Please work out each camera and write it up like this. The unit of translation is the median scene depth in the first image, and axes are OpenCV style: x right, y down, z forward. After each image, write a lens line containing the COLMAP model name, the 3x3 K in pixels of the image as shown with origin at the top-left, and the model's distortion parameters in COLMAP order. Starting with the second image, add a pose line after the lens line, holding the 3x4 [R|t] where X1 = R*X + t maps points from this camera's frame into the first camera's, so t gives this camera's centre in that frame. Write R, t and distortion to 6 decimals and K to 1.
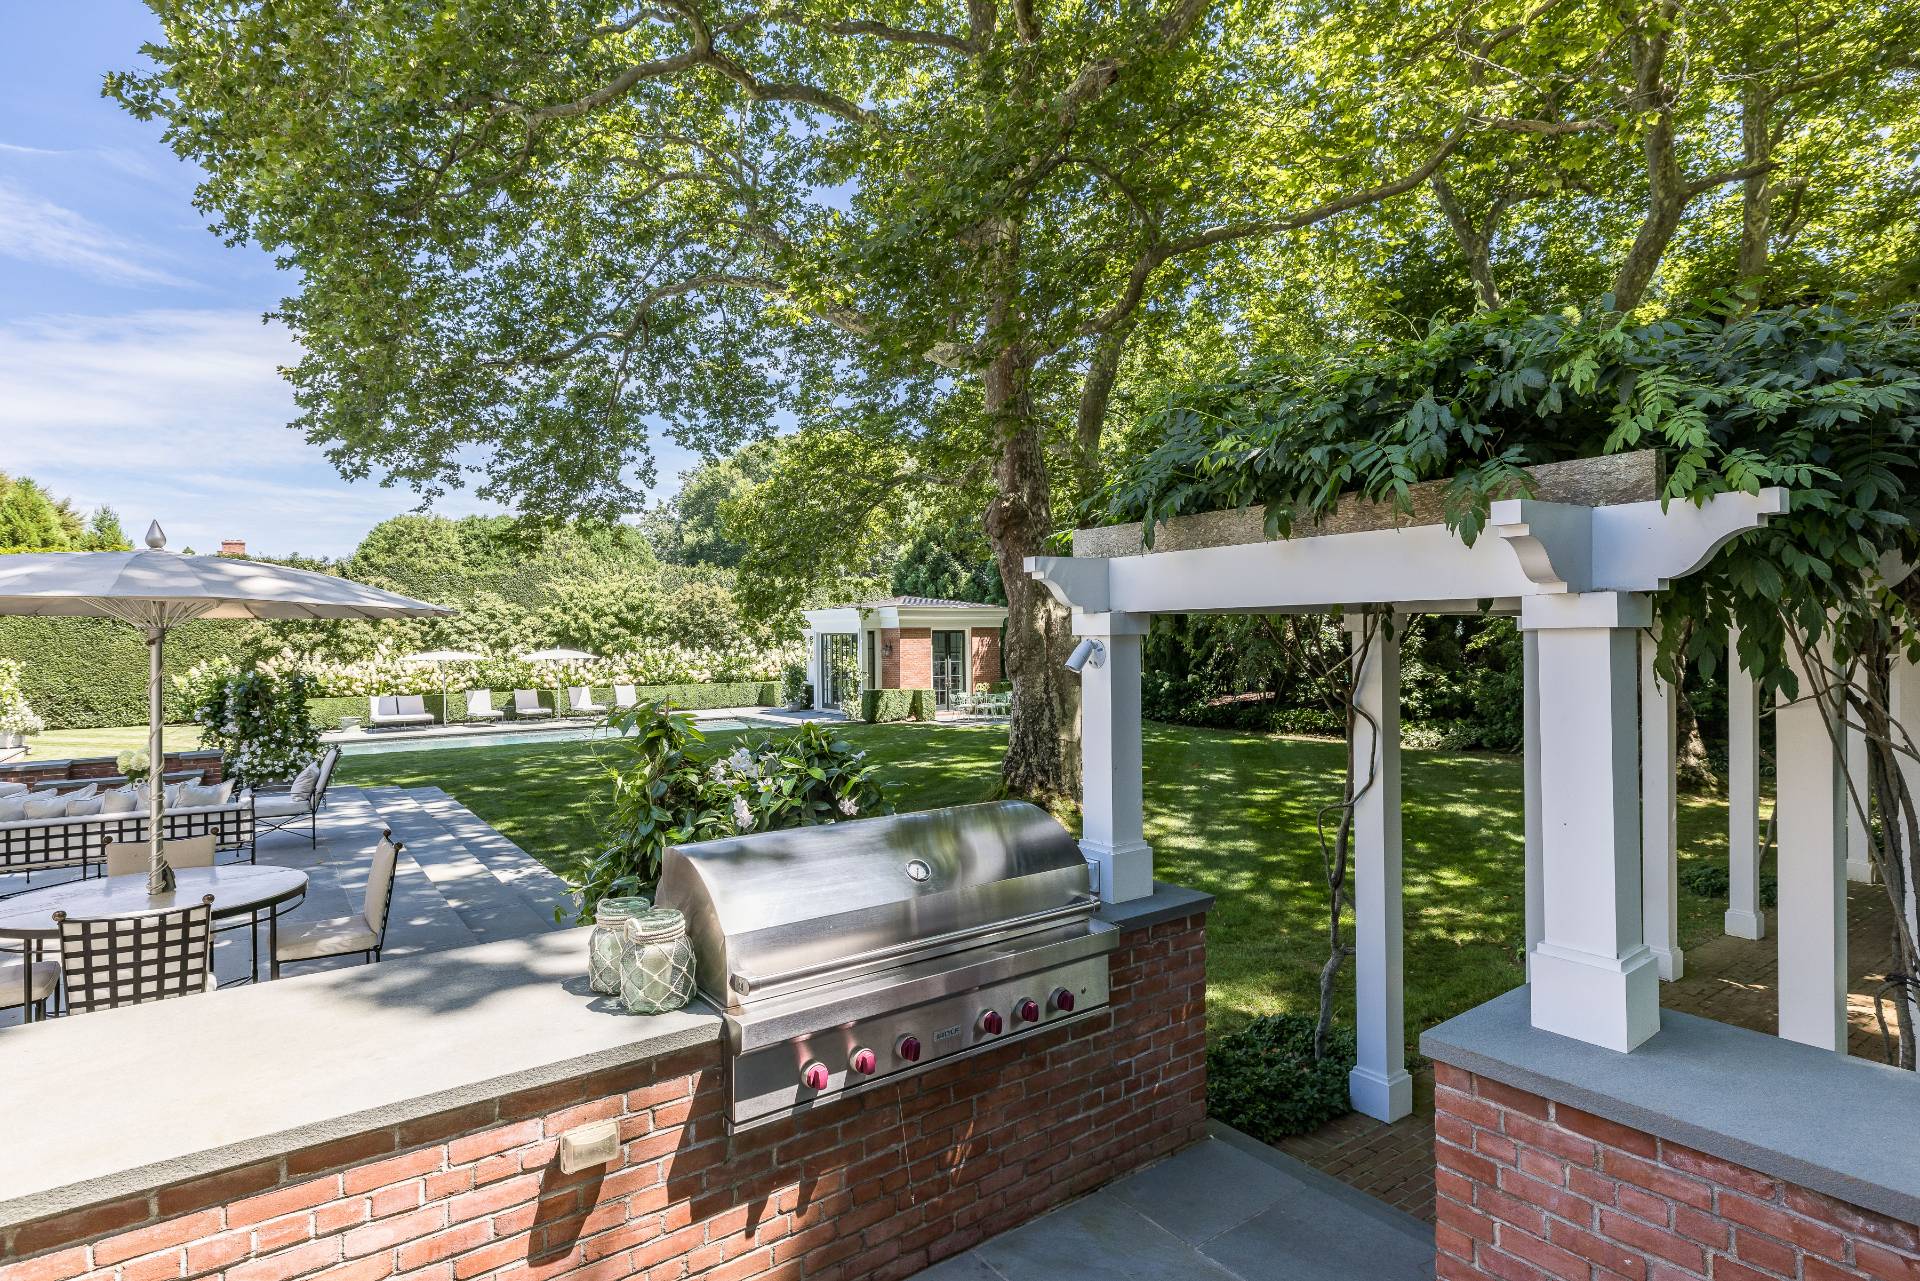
lens RADIAL K [[949.9, 0, 953.1], [0, 949.9, 634.7], [0, 0, 1]] dist [-0.014842, -0.000098]
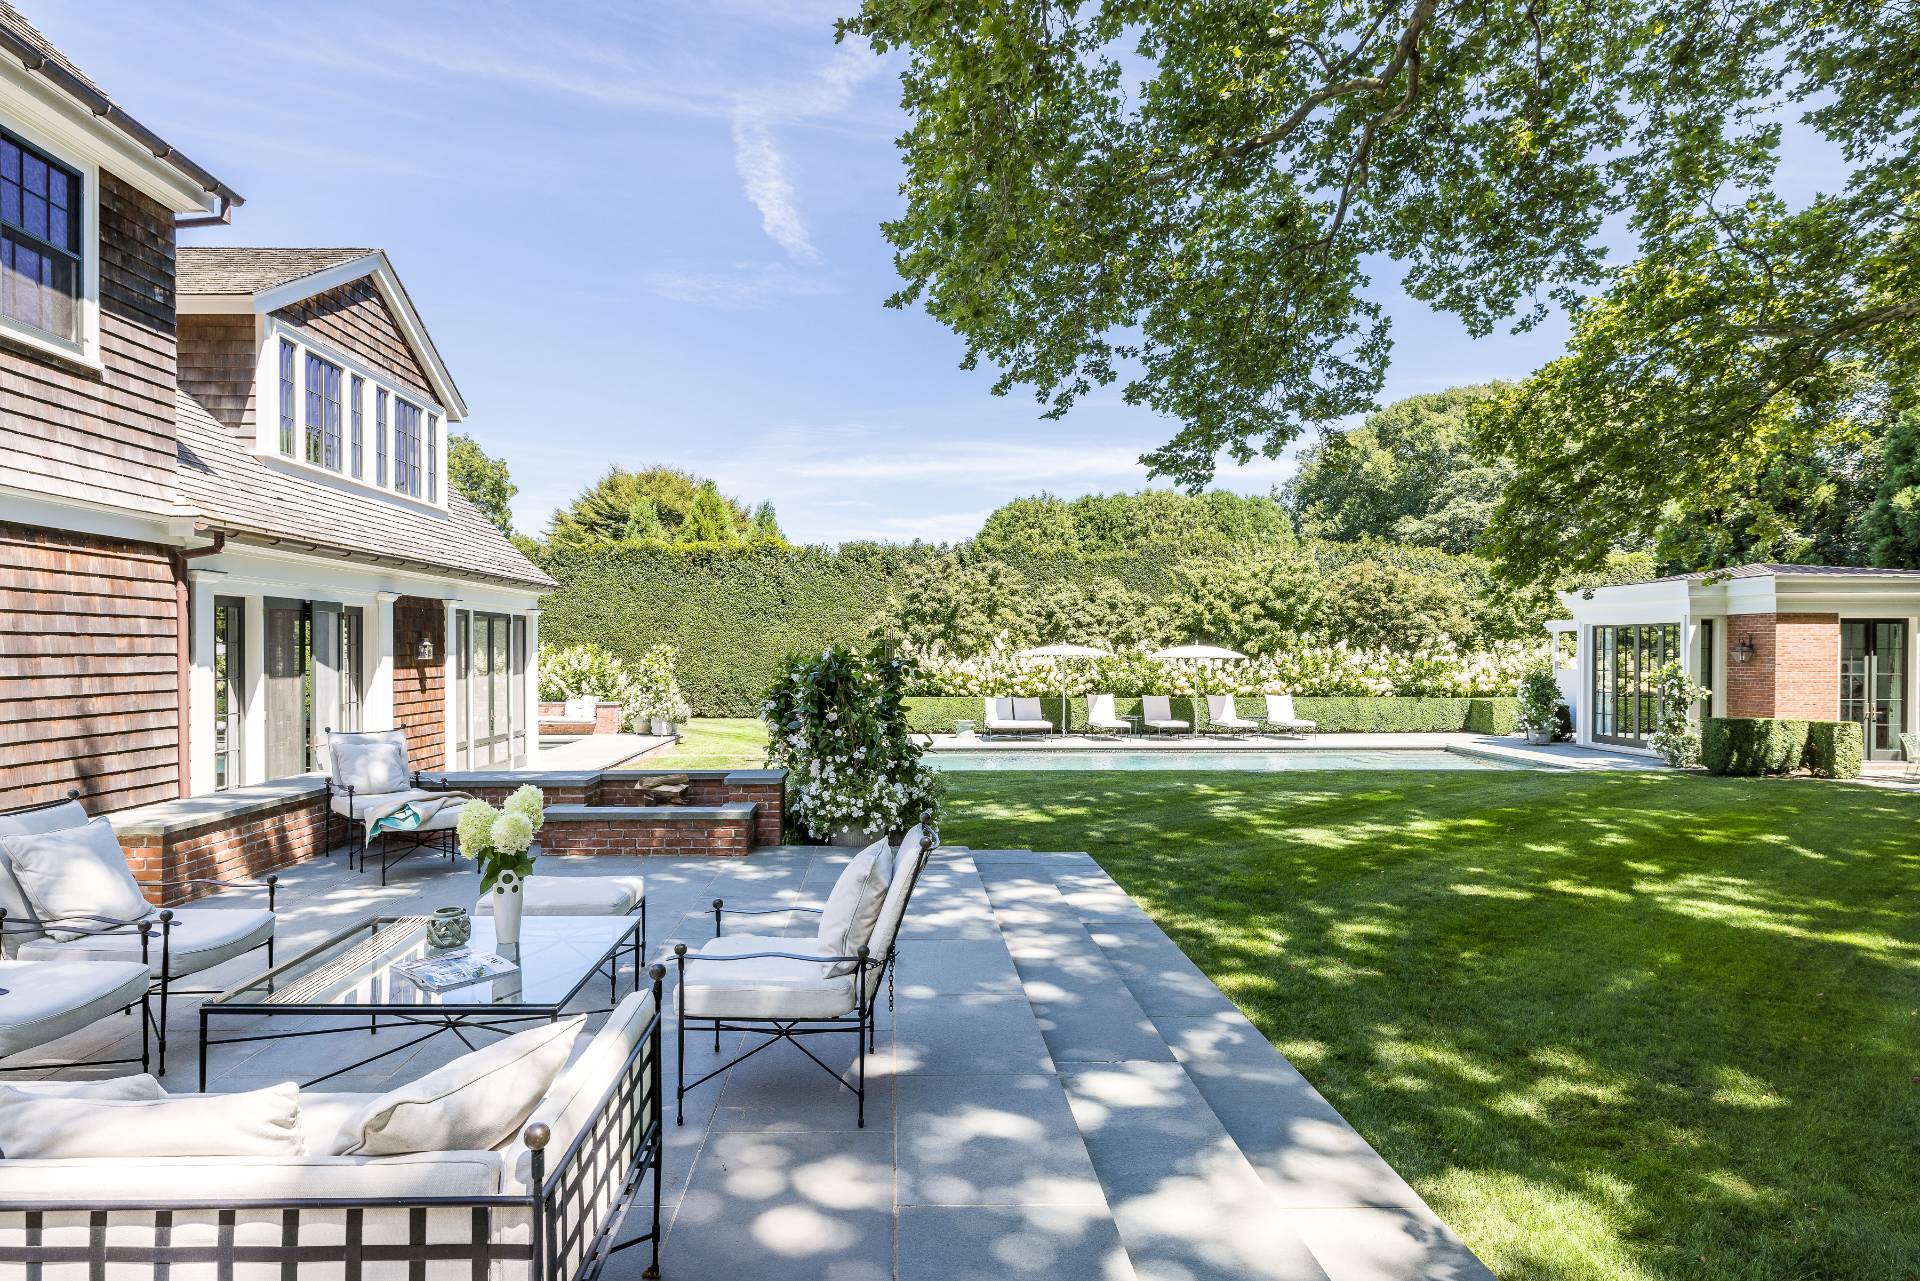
lens RADIAL K [[949.9, 0, 953.1], [0, 949.9, 634.7], [0, 0, 1]] dist [-0.014842, -0.000098]
pose [[0.833475, 0.003541, -0.552546, -0.148388], [-0.010672, 0.999896, -0.009689, 0.015874], [0.552454, 0.013972, 0.833426, 0.236872]]
